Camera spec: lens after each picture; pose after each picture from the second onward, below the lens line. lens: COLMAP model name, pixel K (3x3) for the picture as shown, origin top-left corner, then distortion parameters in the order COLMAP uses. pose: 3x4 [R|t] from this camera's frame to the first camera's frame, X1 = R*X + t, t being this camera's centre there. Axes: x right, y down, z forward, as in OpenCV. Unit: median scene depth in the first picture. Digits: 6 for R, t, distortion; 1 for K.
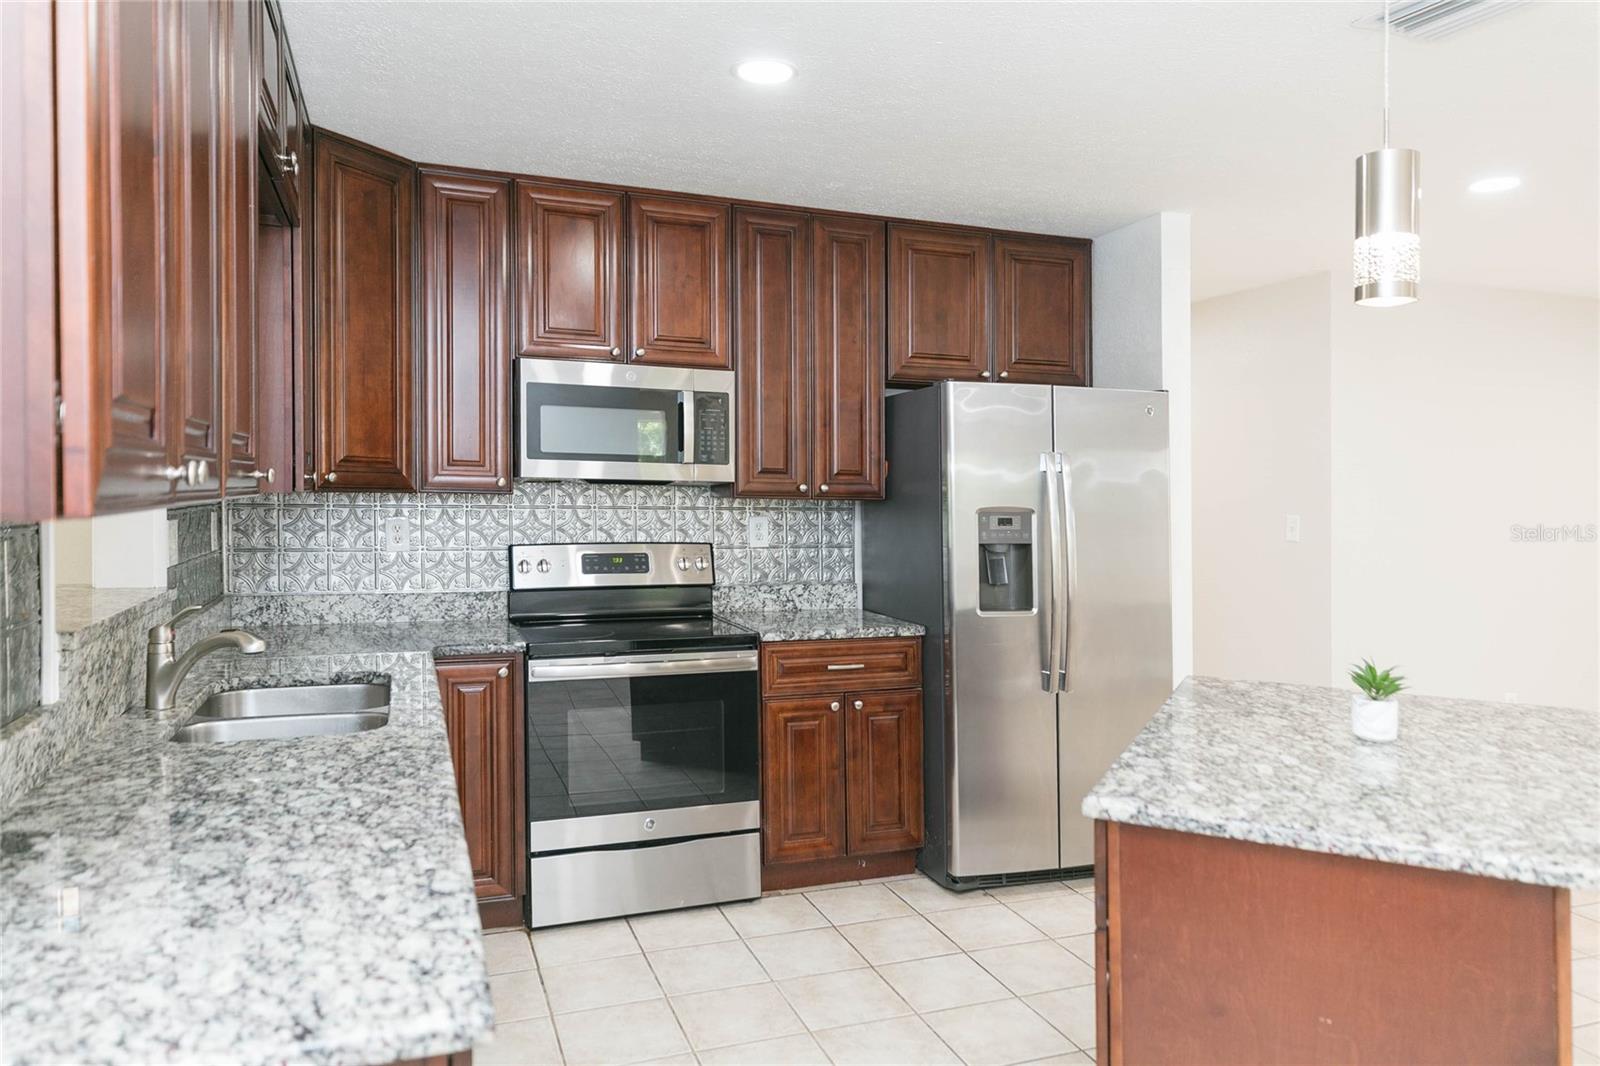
lens RADIAL K [[1072.0, 0, 794.9], [0, 1072.0, 513.9], [0, 0, 1]] dist [0.004441, 0.000343]
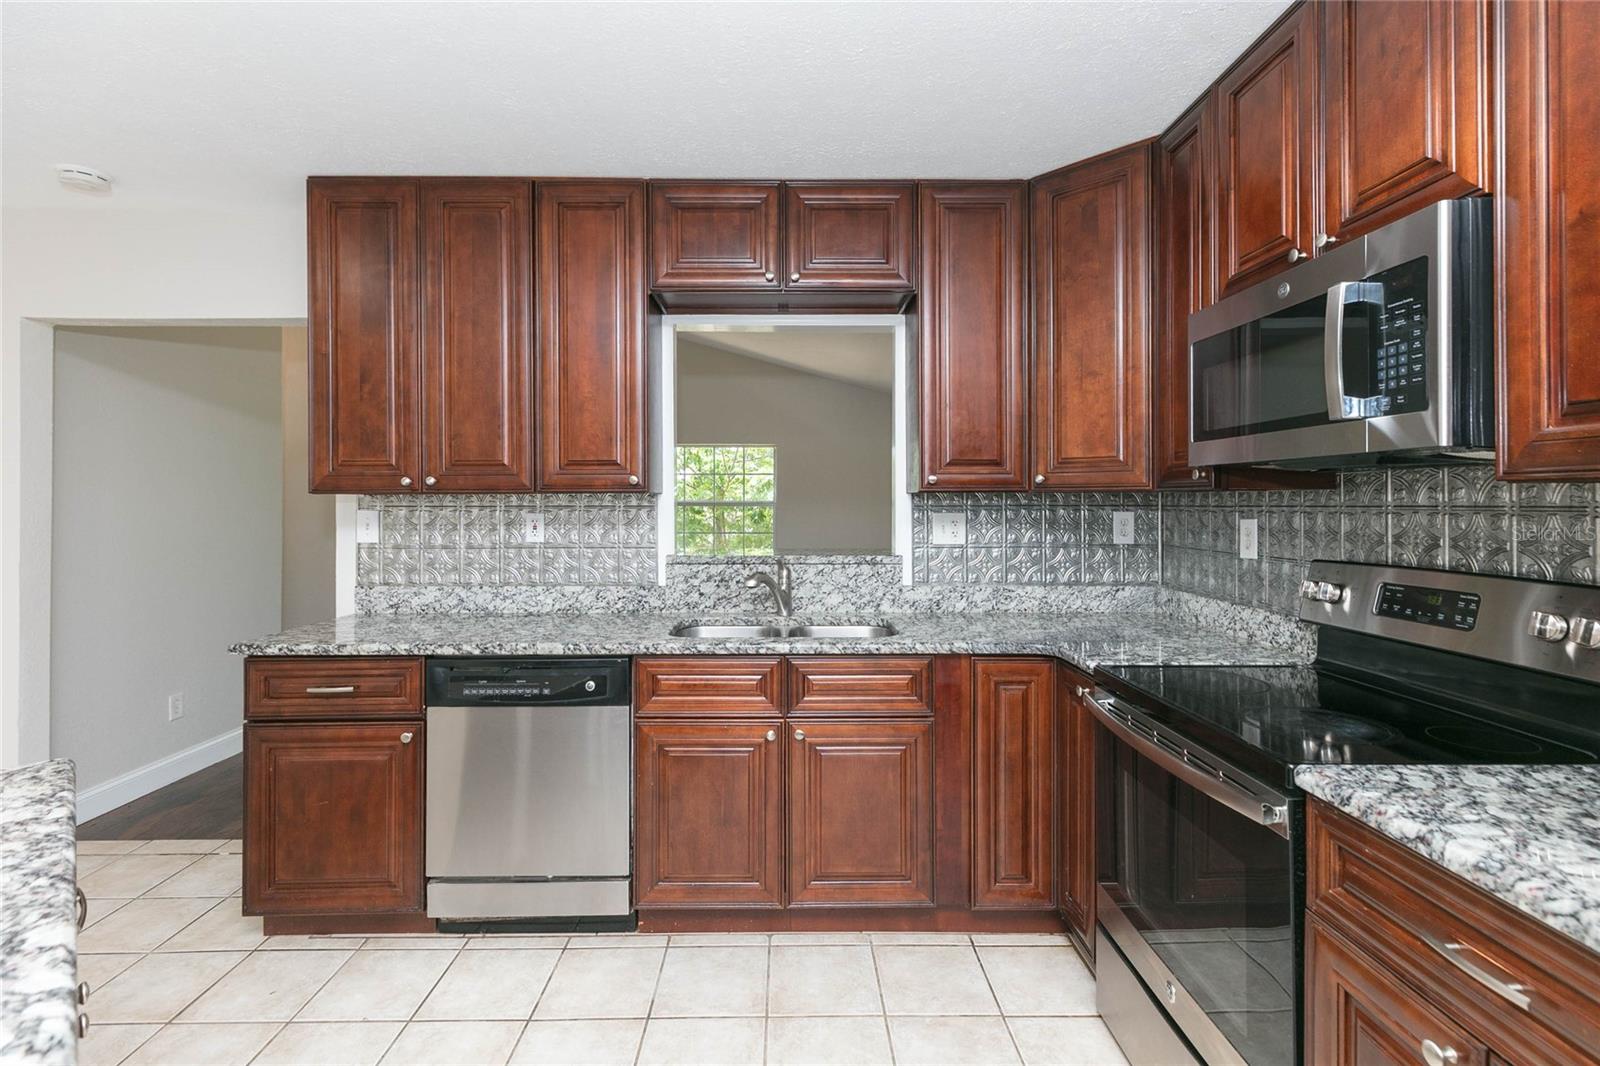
lens RADIAL K [[725.4, 0, 805.2], [0, 725.4, 491.8], [0, 0, 1]] dist [0.006354, -0.000849]
pose [[-0.327171, -0.028075, -0.944548, 0.327656], [-0.025623, 0.999455, -0.020832, 0.002500], [0.944618, 0.017387, -0.327712, 0.869359]]
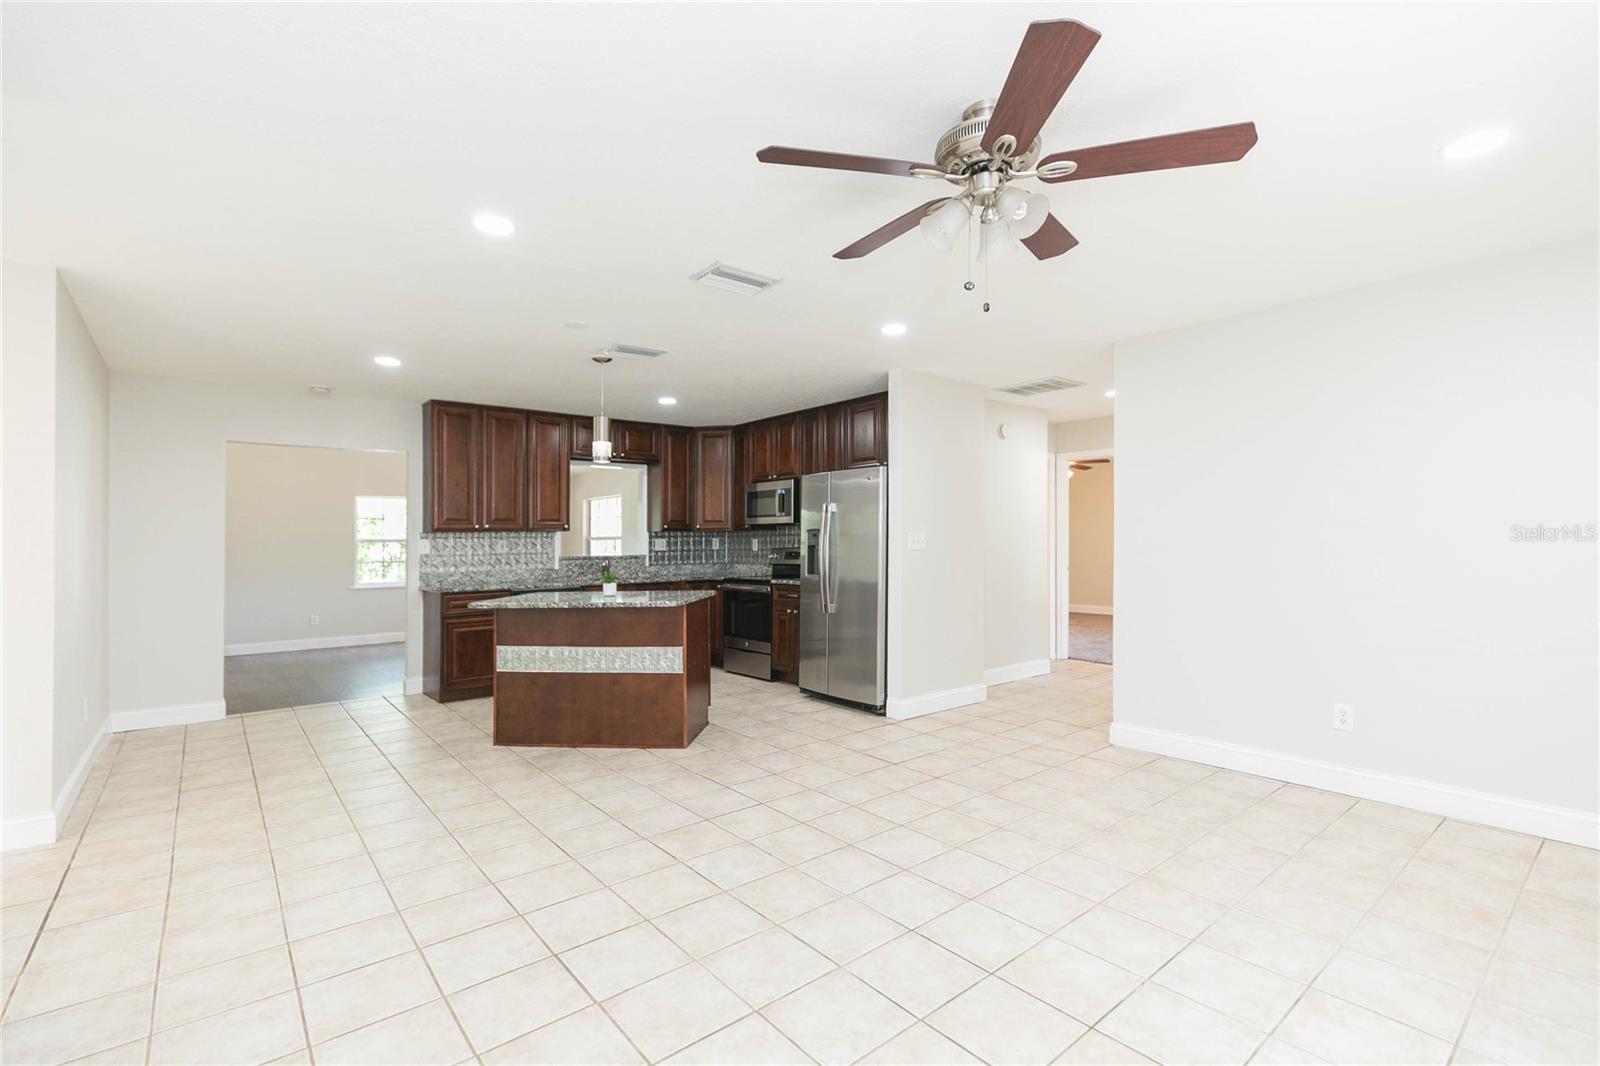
lens RADIAL K [[725.4, 0, 796.7], [0, 725.4, 528.6], [0, 0, 1]] dist [0.006354, -0.000849]
pose [[0.325077, -0.032830, -0.945118, 1.625838], [-0.005781, 0.999310, -0.036701, 0.049135], [0.945670, 0.017395, 0.324663, 0.460847]]
